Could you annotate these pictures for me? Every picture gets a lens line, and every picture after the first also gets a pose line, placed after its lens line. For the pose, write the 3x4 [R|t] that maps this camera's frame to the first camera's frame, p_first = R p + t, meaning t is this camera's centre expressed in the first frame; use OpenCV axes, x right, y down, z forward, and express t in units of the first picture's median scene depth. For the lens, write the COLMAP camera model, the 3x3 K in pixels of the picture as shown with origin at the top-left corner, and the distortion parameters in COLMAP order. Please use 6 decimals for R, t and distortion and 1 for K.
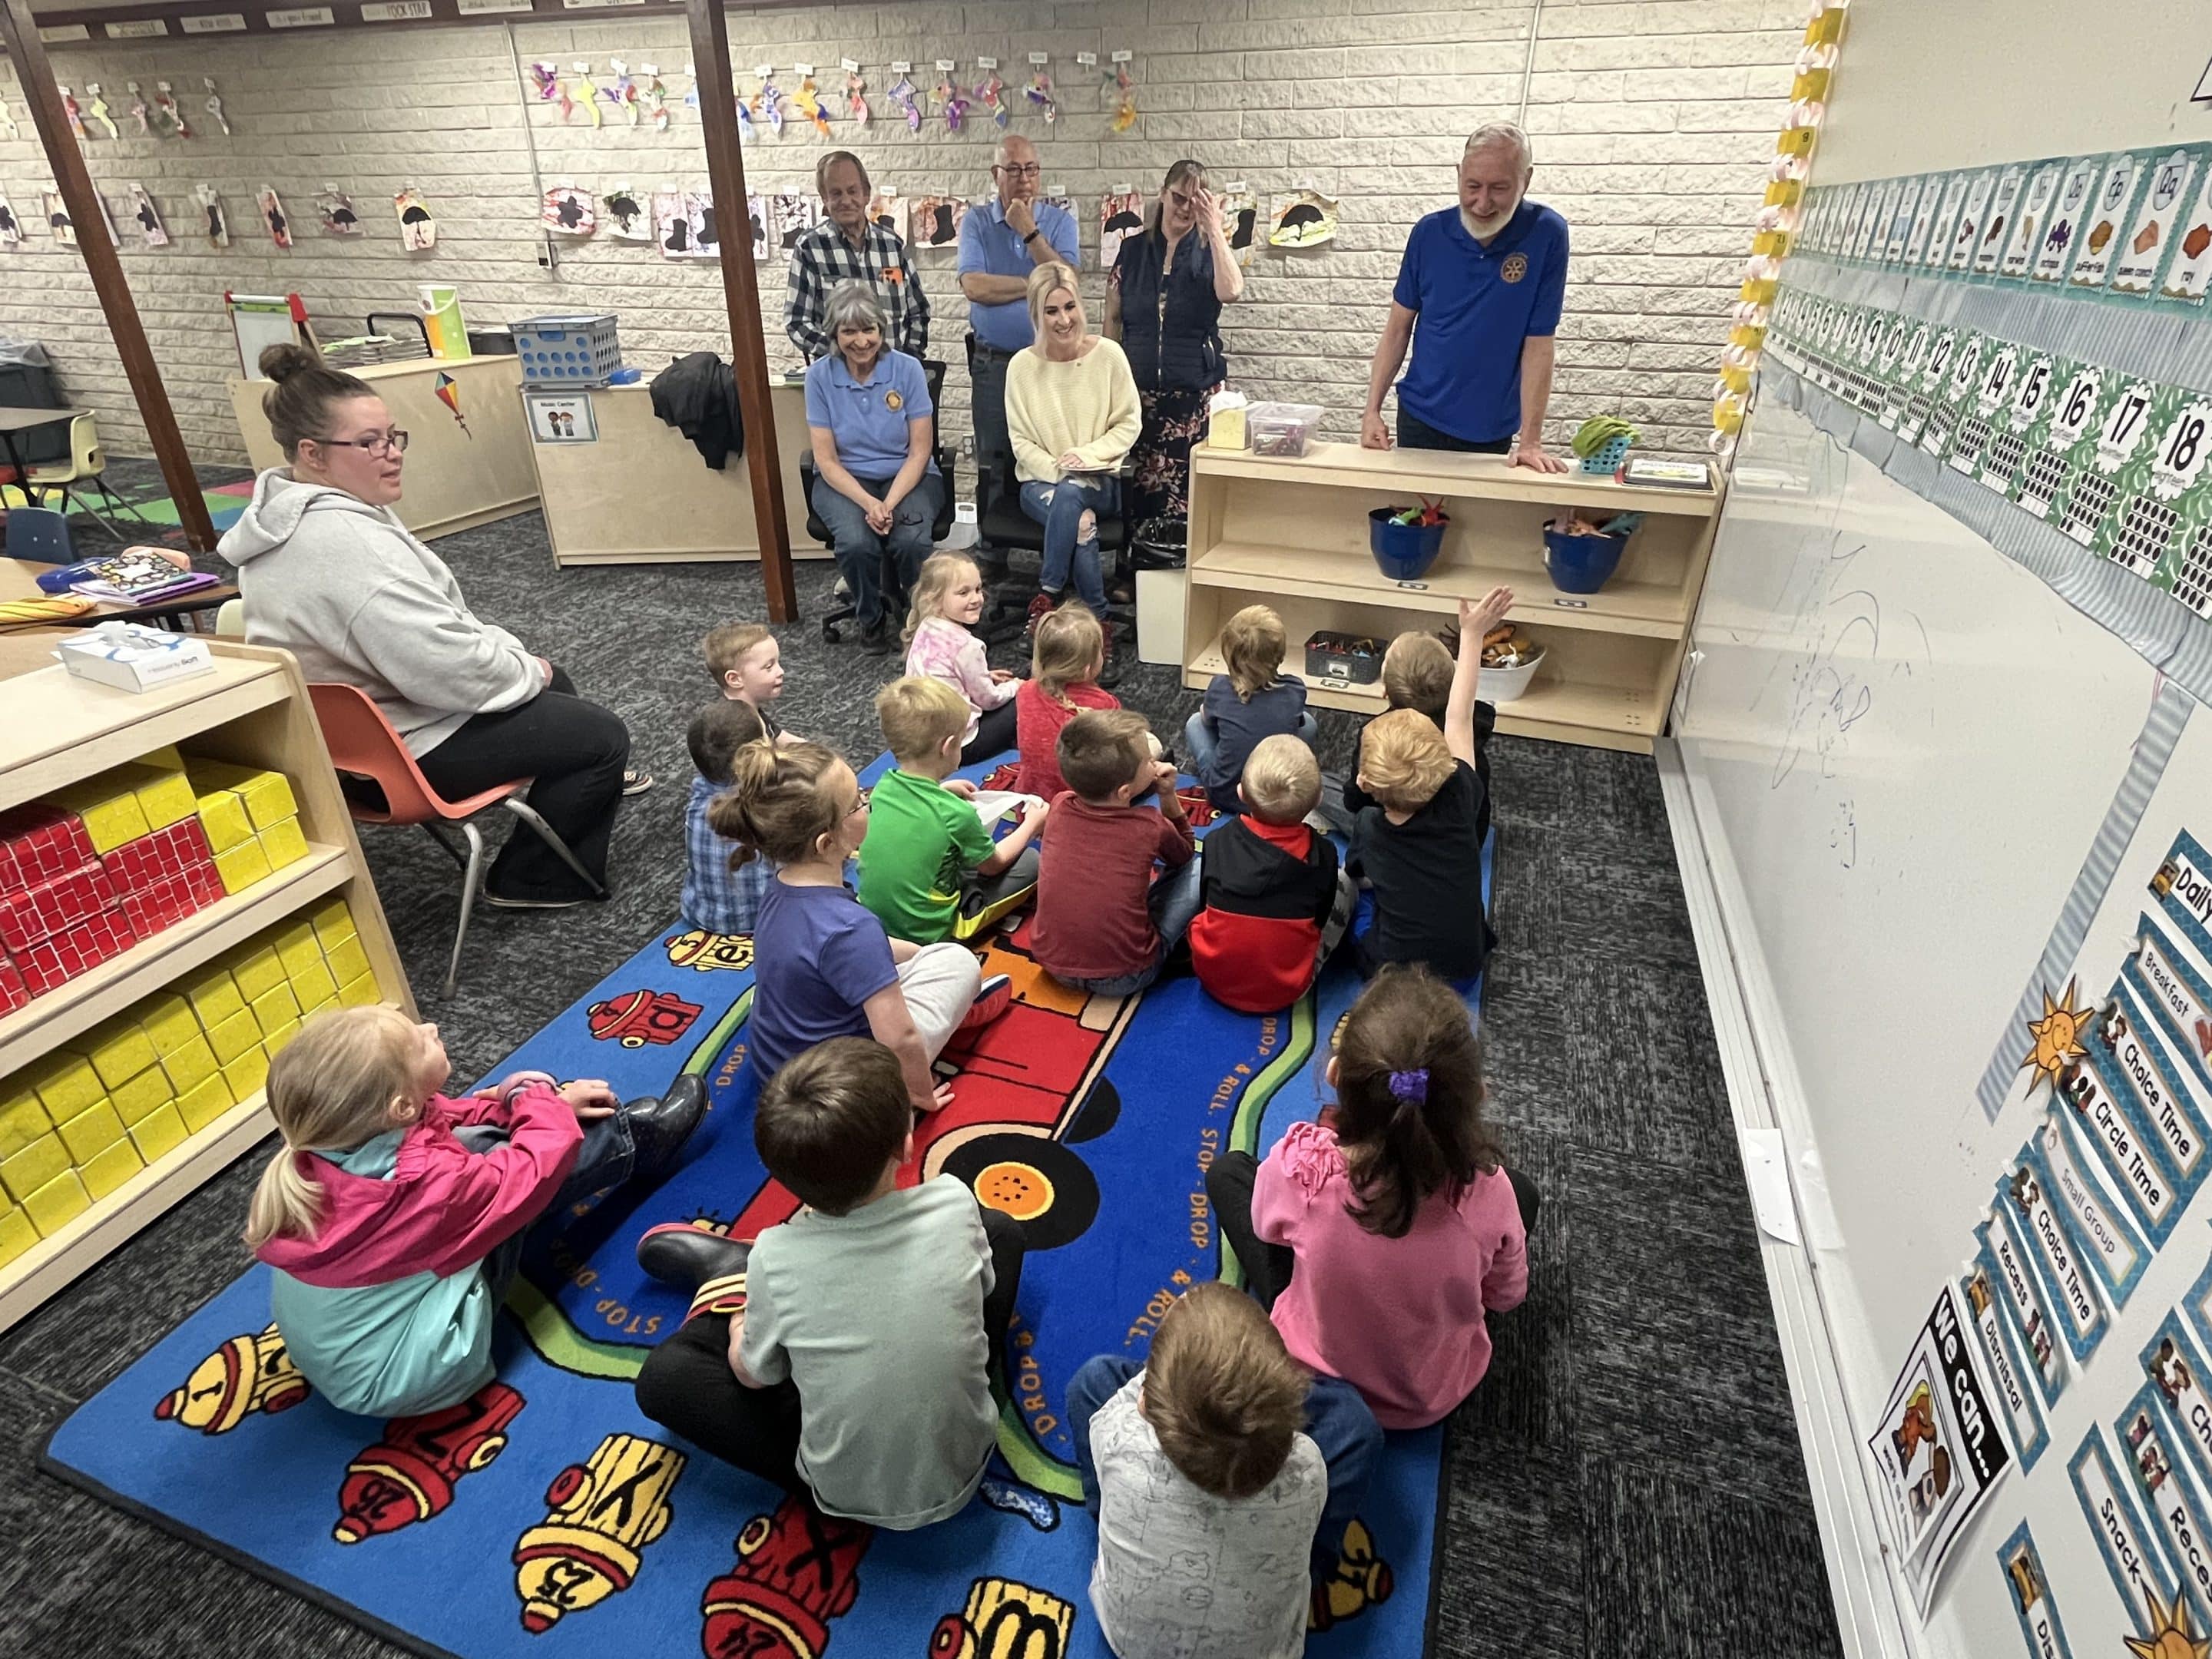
lens RADIAL K [[1132.6, 0, 1091.6], [0, 1132.6, 810.5], [0, 0, 1]] dist [-0.002205, -0.001000]
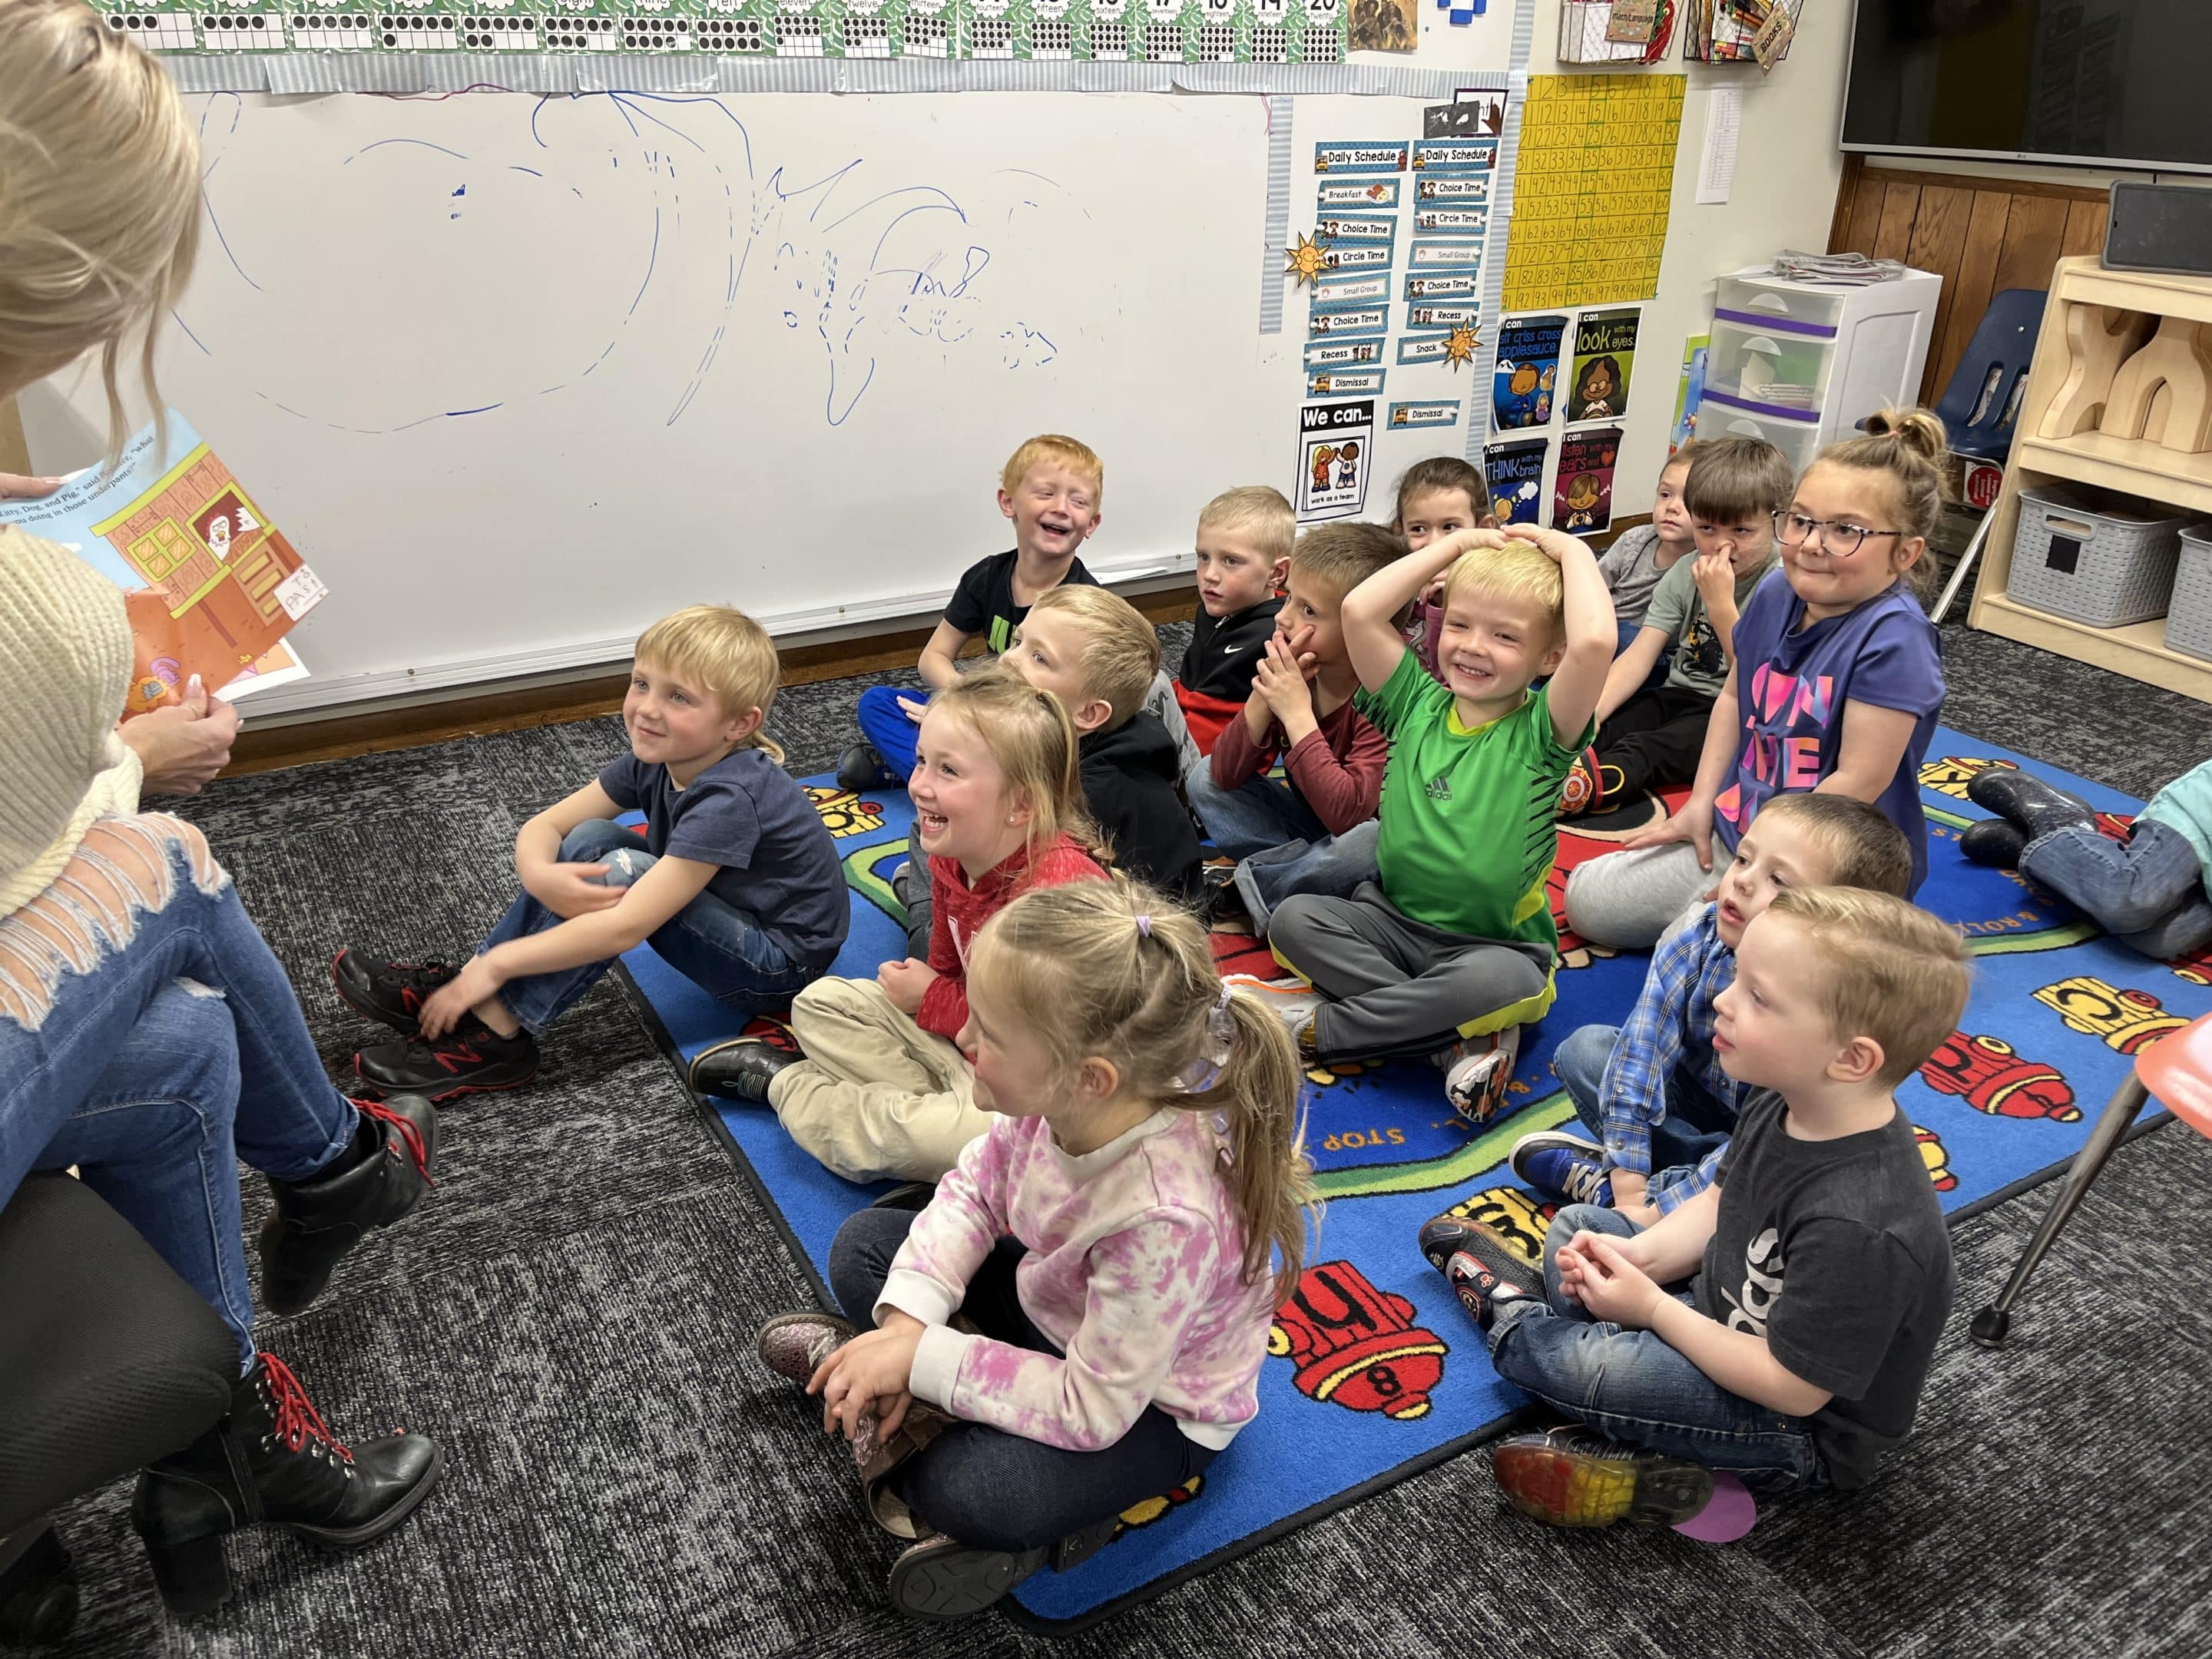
lens RADIAL K [[1673.8, 0, 1116.8], [0, 1673.8, 816.6], [0, 0, 1]] dist [0.069235, -0.092175]
pose [[-0.759944, -0.288459, 0.582474, -0.273594], [0.284218, 0.658447, 0.696898, -0.360935], [-0.584555, 0.695154, -0.418398, 0.802280]]
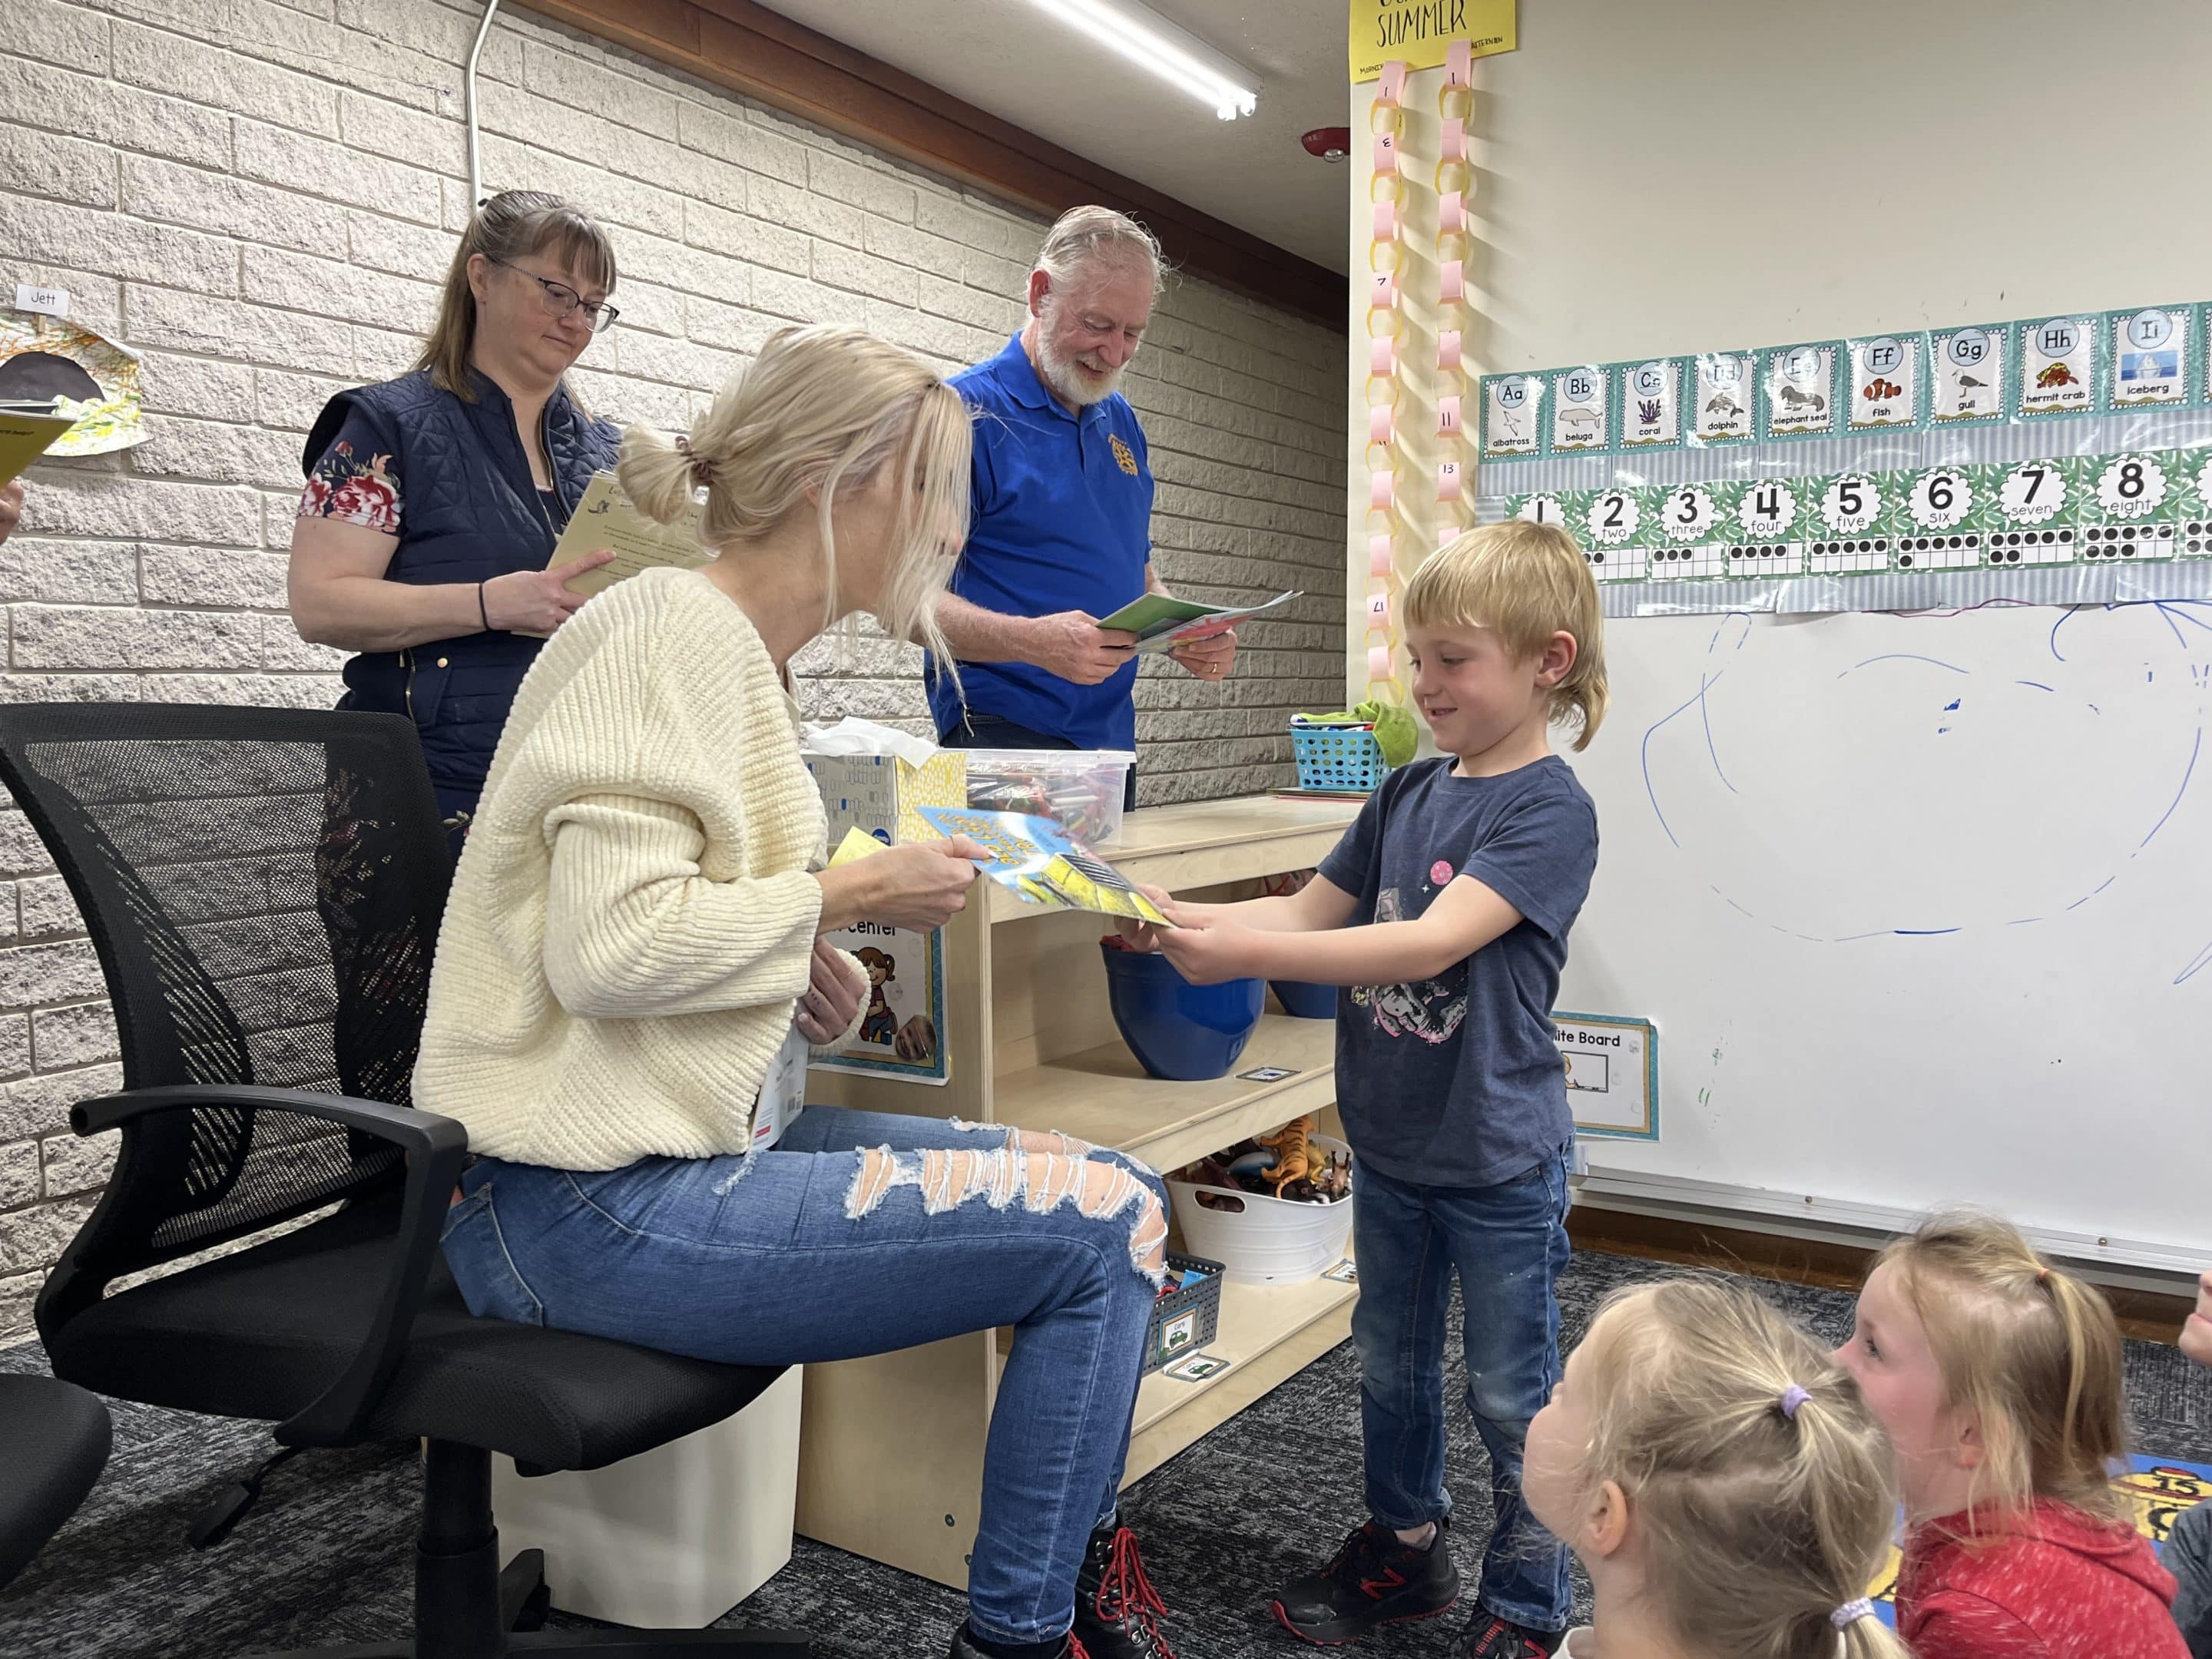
lens RADIAL K [[1797.0, 0, 1117.5], [0, 1797.0, 819.8], [0, 0, 1]] dist [0.060747, -0.073069]
pose [[0.209752, -0.075216, 0.974857, -0.331680], [0.461015, 0.886859, -0.030766, -0.228583], [-0.862247, 0.455877, 0.220696, 0.654893]]
